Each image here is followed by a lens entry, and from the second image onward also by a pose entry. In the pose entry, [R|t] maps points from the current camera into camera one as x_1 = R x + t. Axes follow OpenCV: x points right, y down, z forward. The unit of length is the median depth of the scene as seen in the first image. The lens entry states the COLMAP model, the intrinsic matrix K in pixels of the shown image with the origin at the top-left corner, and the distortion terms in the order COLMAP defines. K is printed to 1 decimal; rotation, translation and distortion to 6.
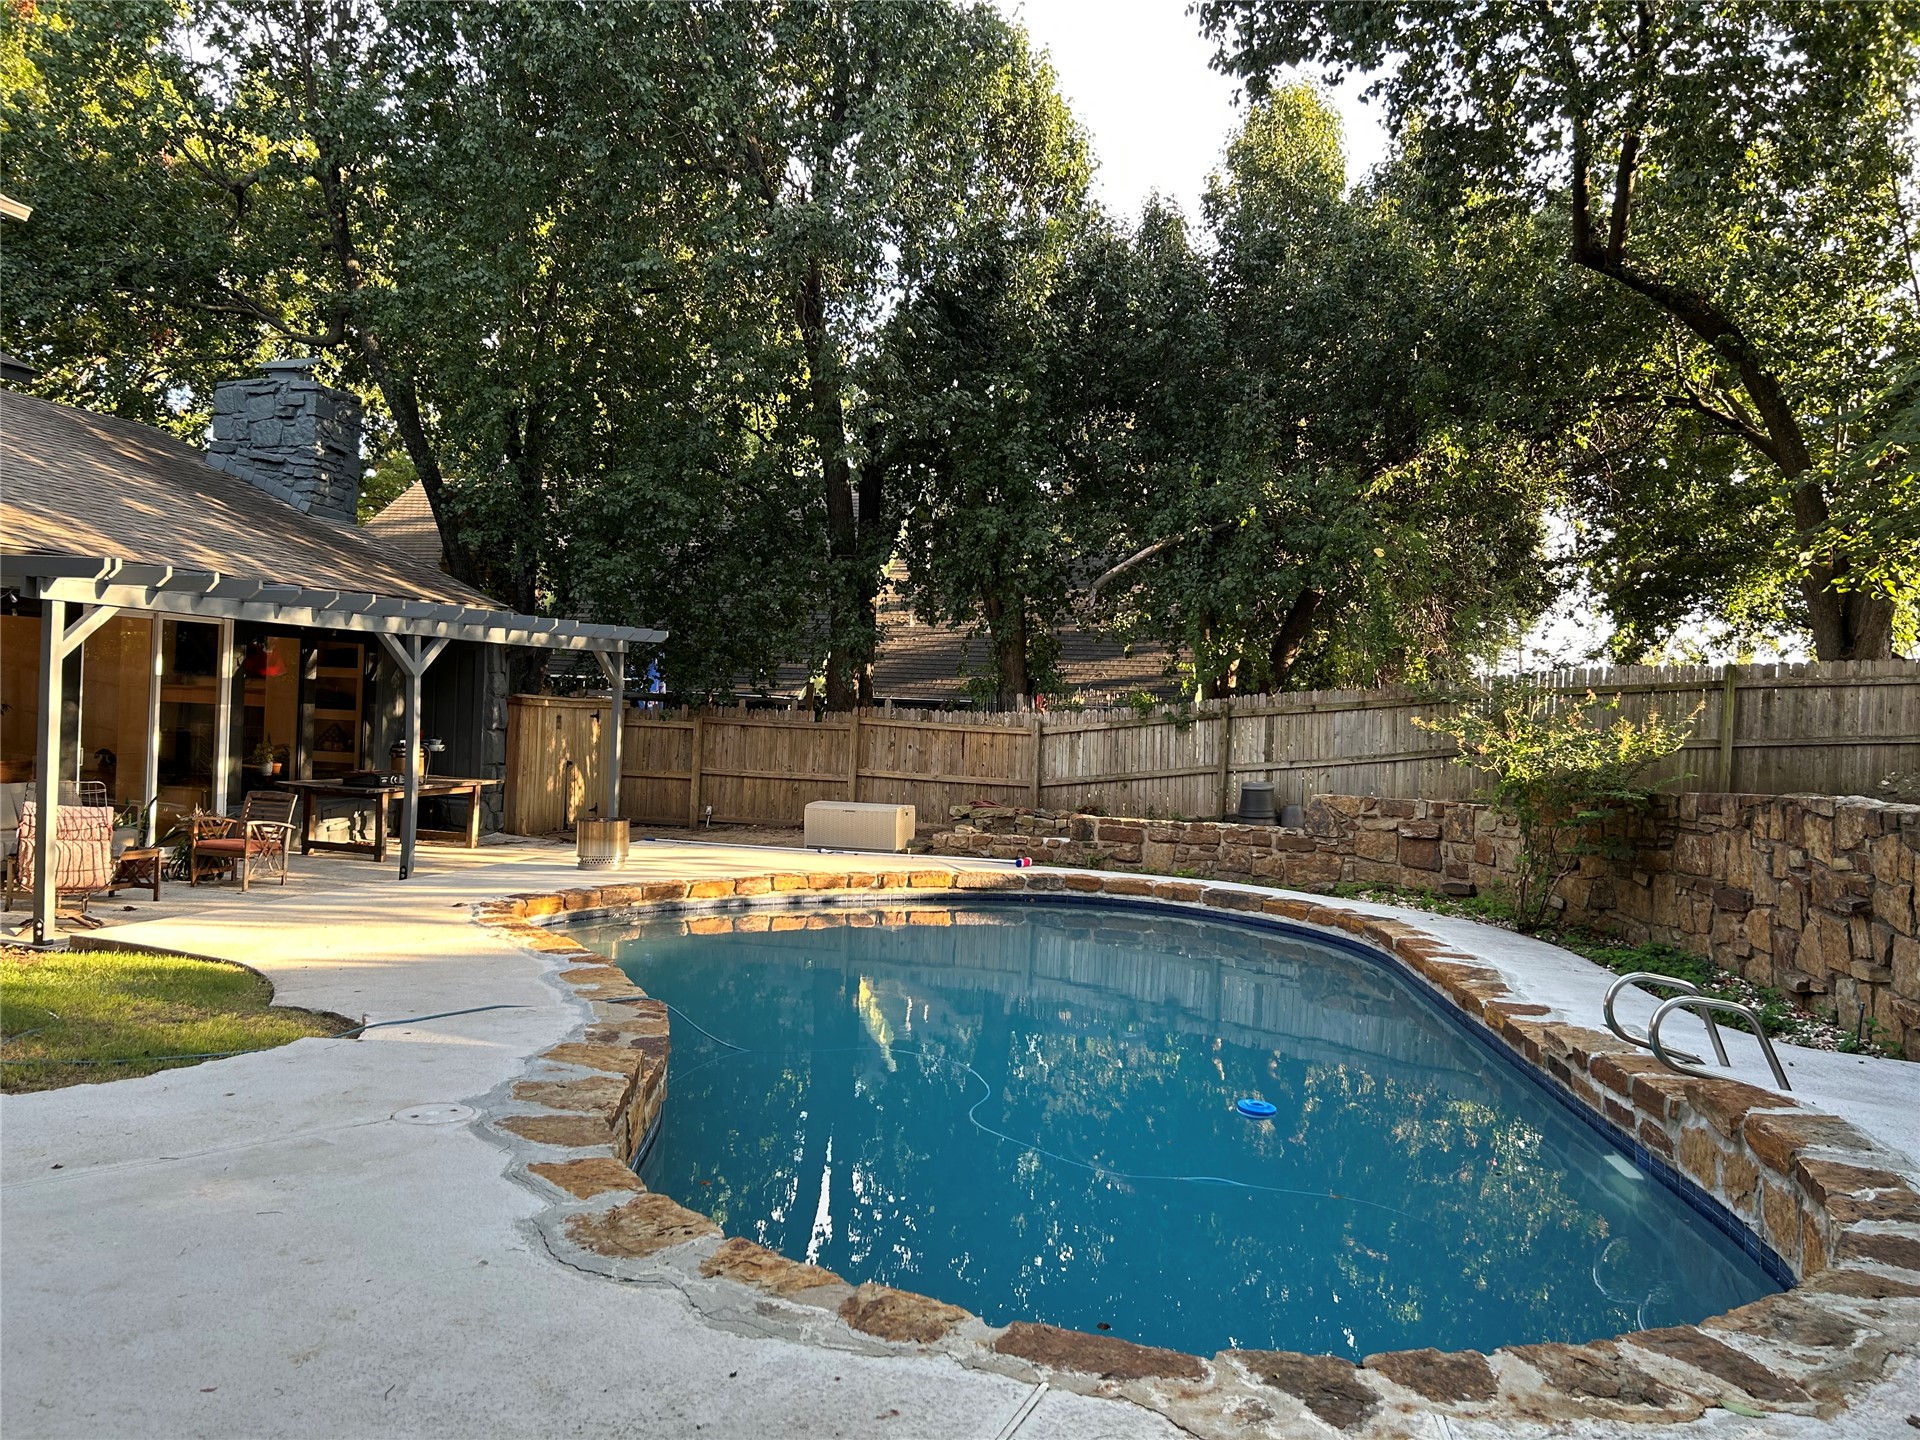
lens RADIAL K [[1439.1, 0, 963.1], [0, 1439.1, 708.1], [0, 0, 1]] dist [0.057389, -0.058588]
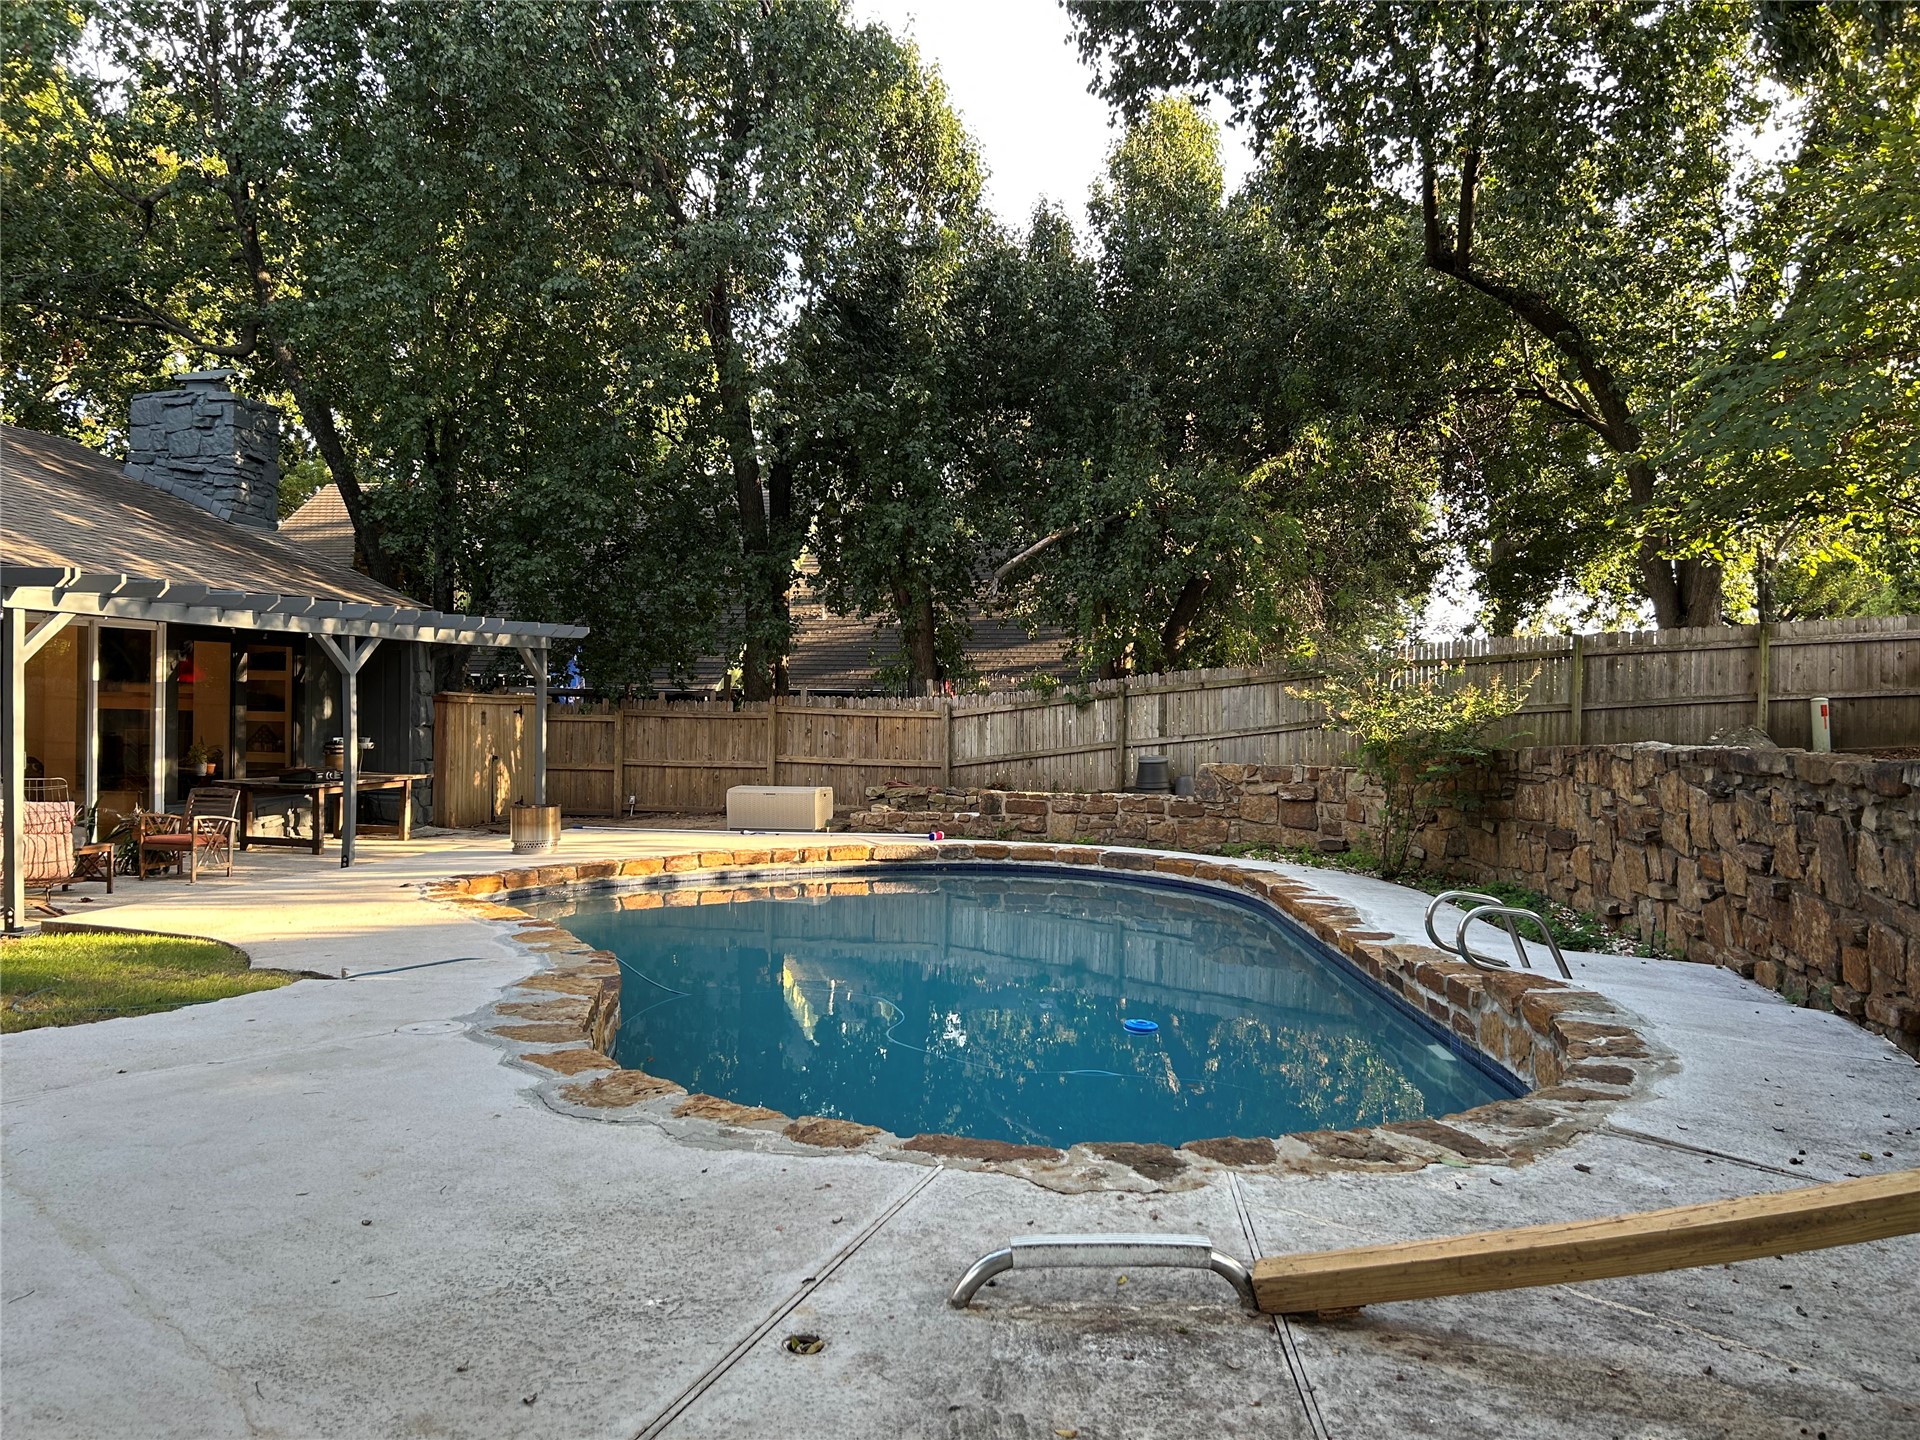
lens RADIAL K [[1439.1, 0, 962.9], [0, 1439.1, 713.4], [0, 0, 1]] dist [0.057389, -0.058588]
pose [[0.997886, -0.027900, 0.058702, 0.001965], [0.027427, 0.999585, 0.008853, 0.007417], [-0.058925, -0.007224, 0.998236, -0.062897]]
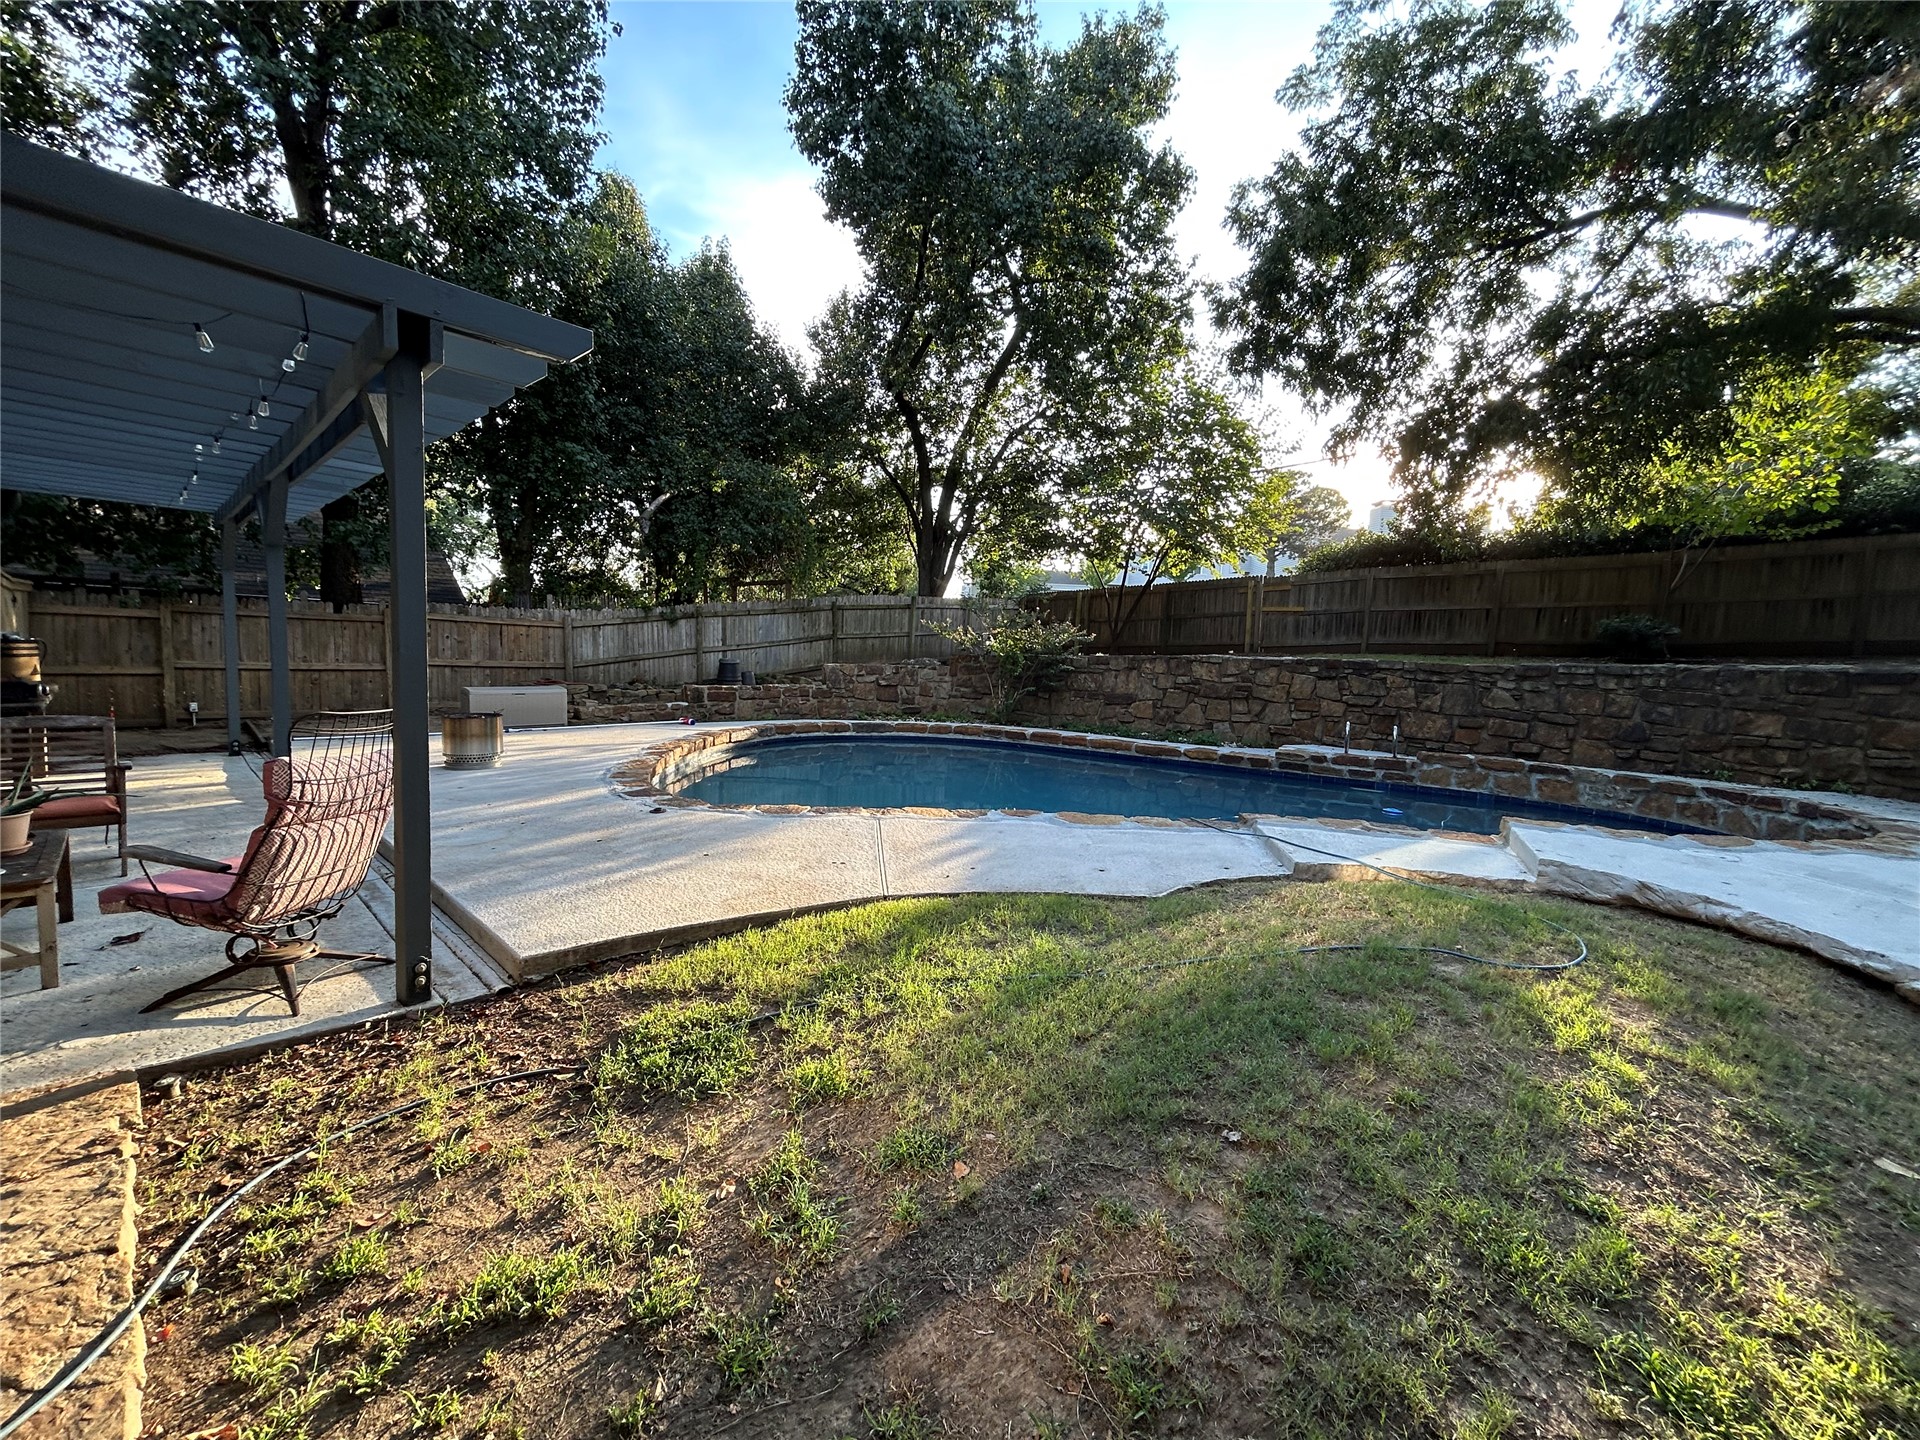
lens RADIAL K [[772.8, 0, 961.4], [0, 772.8, 716.8], [0, 0, 1]] dist [-0.000353, 0.001098]
pose [[0.454198, -0.095528, 0.885765, -0.478234], [-0.024104, 0.992553, 0.119404, 0.008435], [-0.890575, -0.075584, 0.448513, 0.424214]]
